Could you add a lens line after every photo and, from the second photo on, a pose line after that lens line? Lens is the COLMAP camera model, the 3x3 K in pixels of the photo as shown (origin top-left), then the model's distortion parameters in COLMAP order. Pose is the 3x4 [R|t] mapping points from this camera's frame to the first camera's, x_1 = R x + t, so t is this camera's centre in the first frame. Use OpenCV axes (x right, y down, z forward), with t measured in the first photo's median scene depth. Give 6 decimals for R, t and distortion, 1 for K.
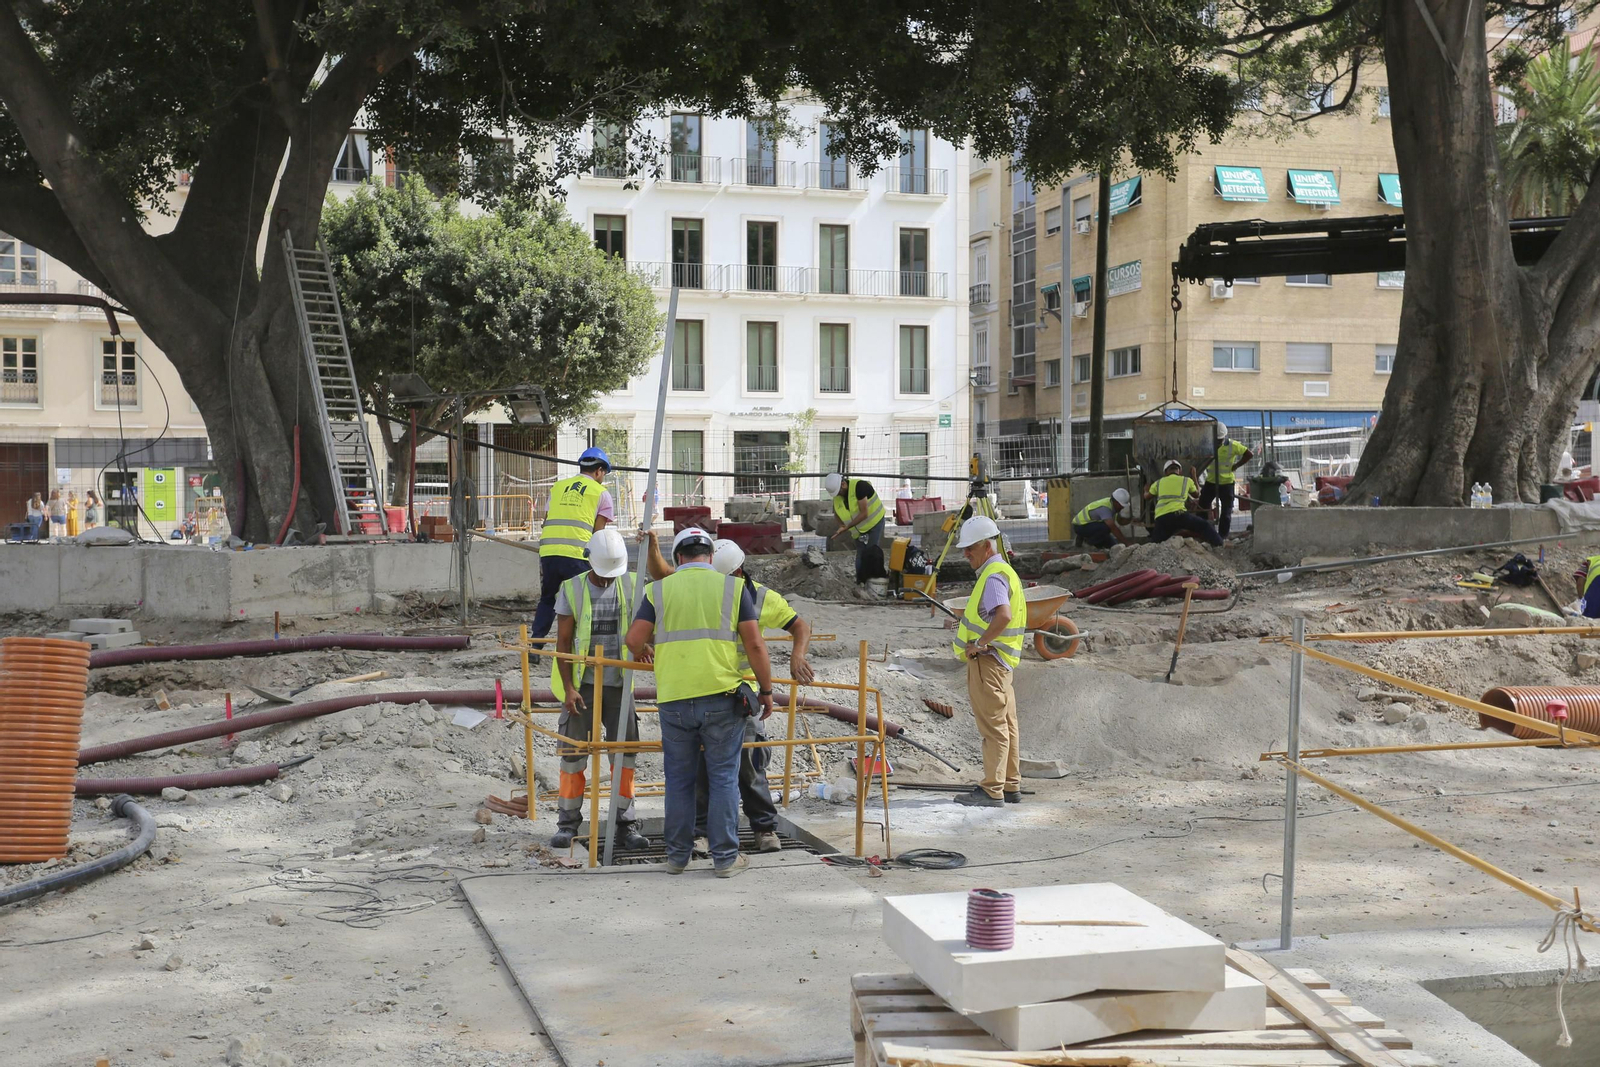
lens RADIAL K [[1726.8, 0, 821.1], [0, 1726.8, 529.1], [0, 0, 1]] dist [0.006027, 0.200726]
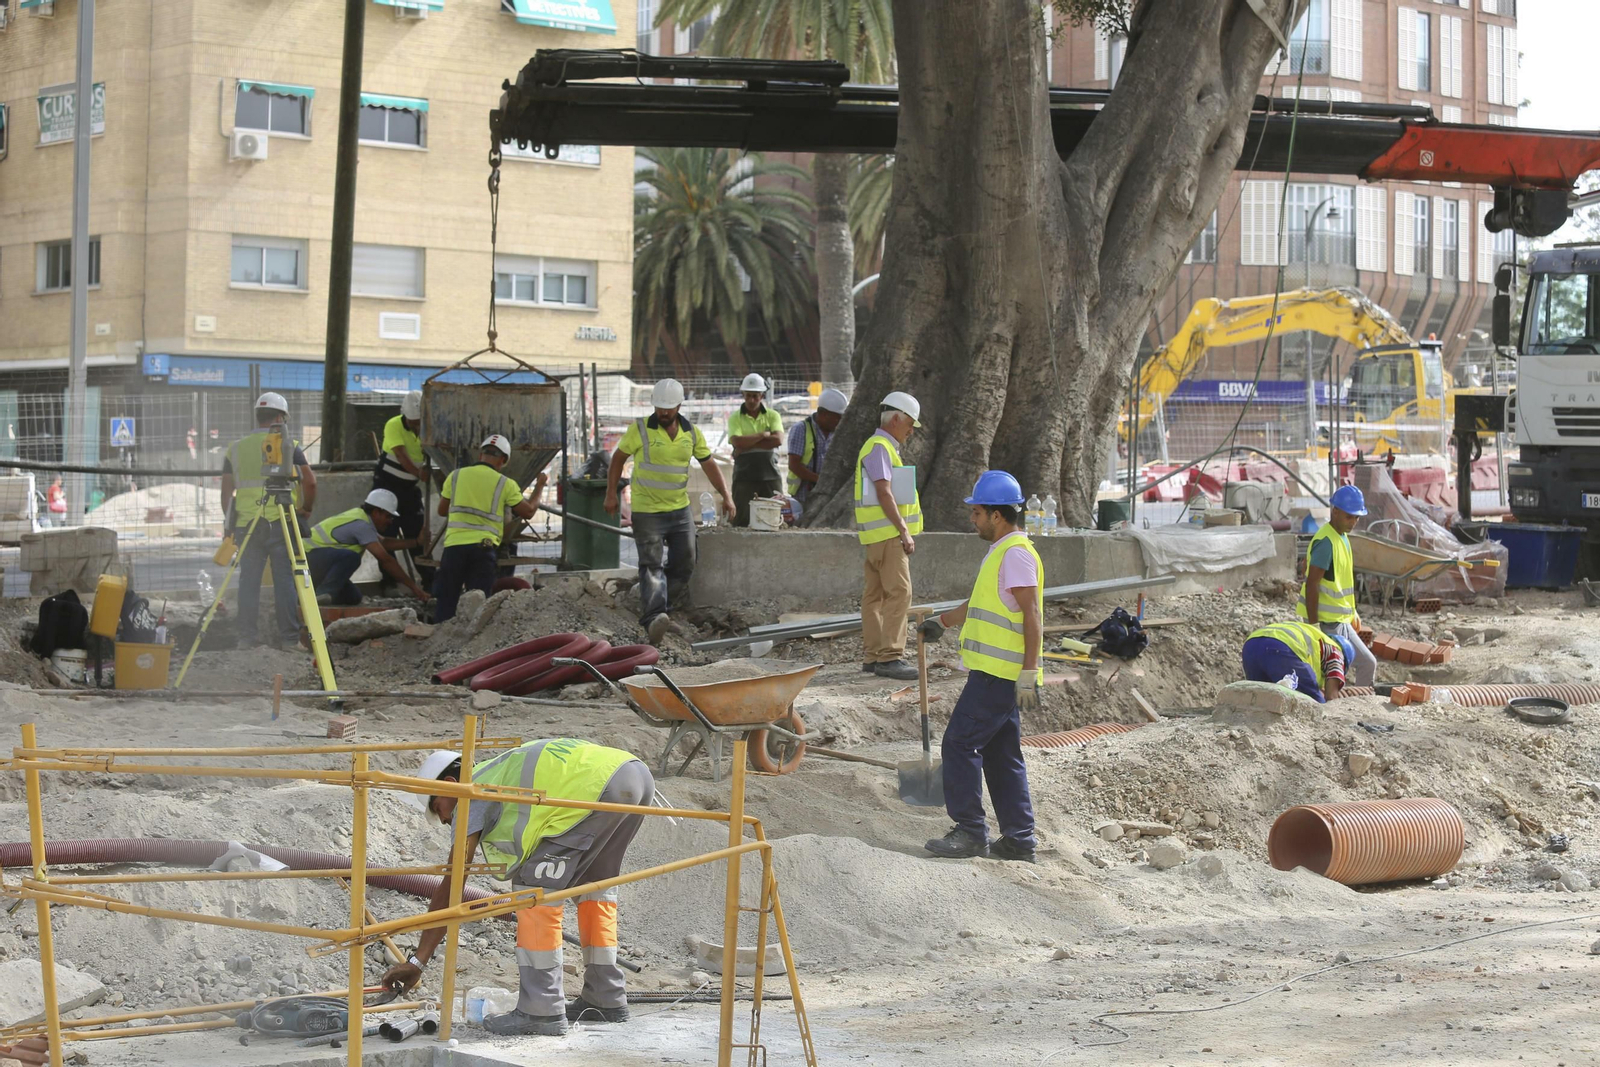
lens RADIAL K [[3200.8, 0, 800.0], [0, 3200.8, 533.5], [0, 0, 1]] dist [-0.313598, 0.150483]
pose [[0.902174, 0.012457, 0.431191, -0.181368], [-0.007072, 0.999876, -0.014091, 0.003841], [-0.431313, 0.009663, 0.902150, -0.000148]]
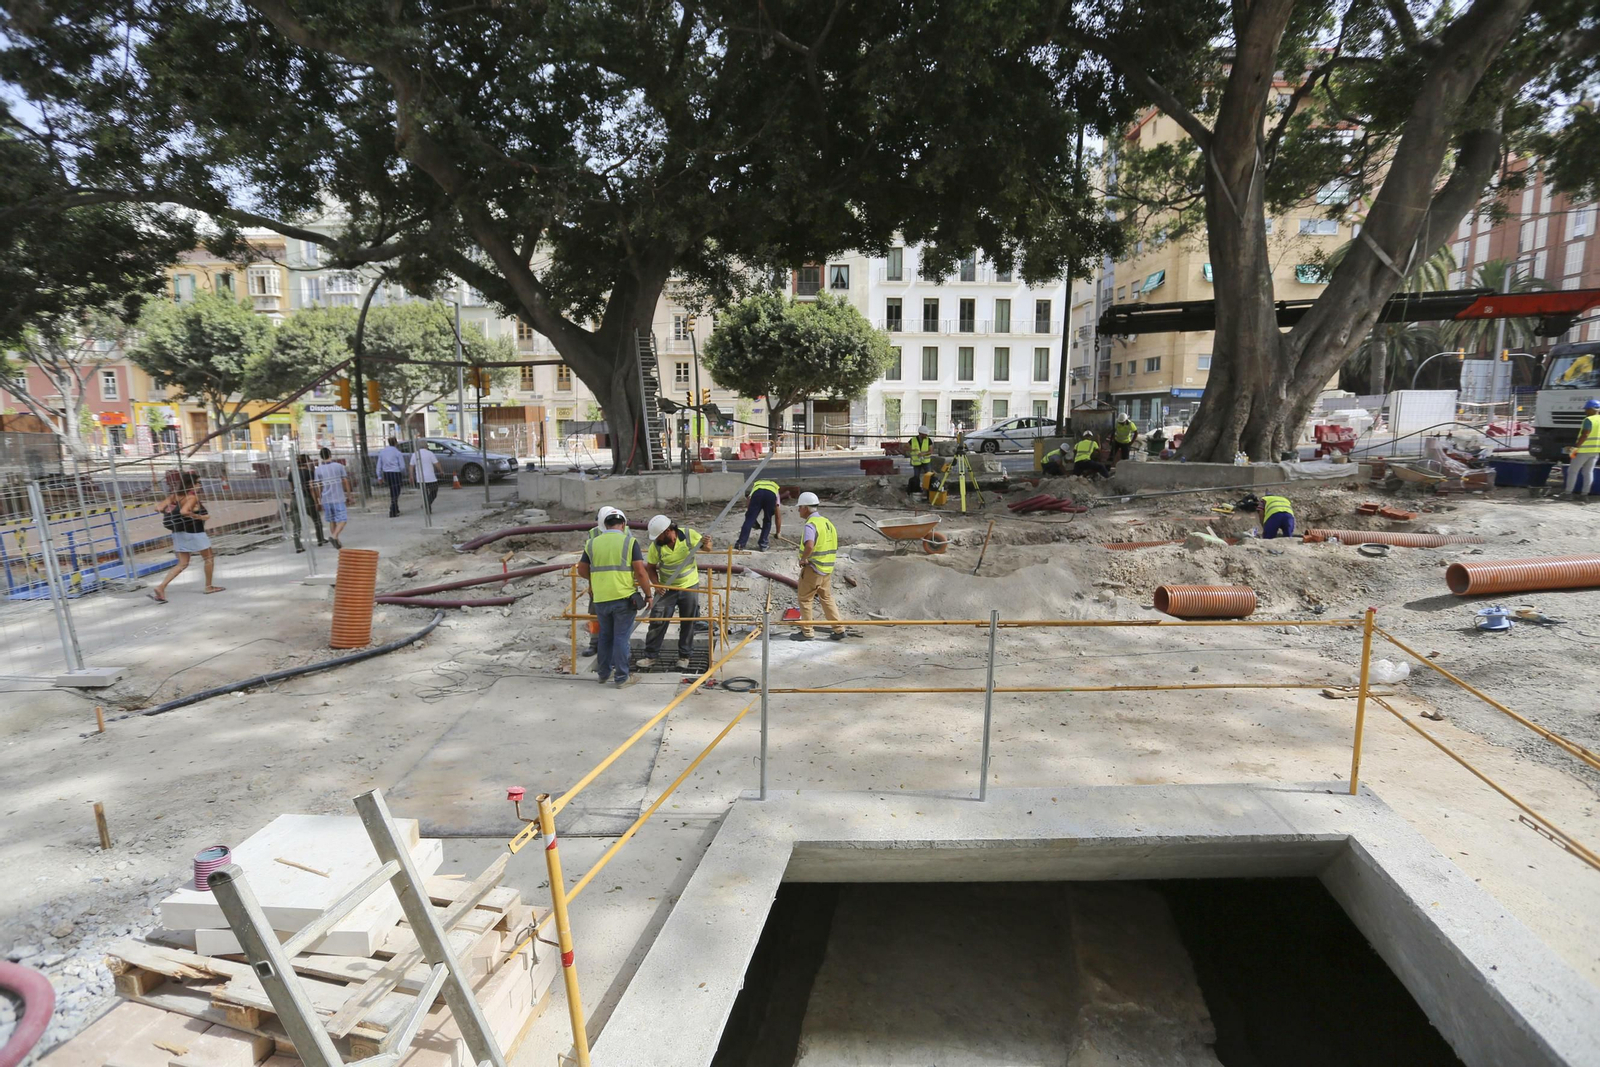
lens RADIAL K [[774.7, 0, 800.0], [0, 774.7, 533.5], [0, 0, 1]] dist [-0.079124, 0.036384]
pose [[0.960025, 0.043317, -0.276543, 0.149178], [-0.009107, 0.992264, 0.123809, -0.033481], [0.279766, -0.116342, 0.952993, 0.095861]]
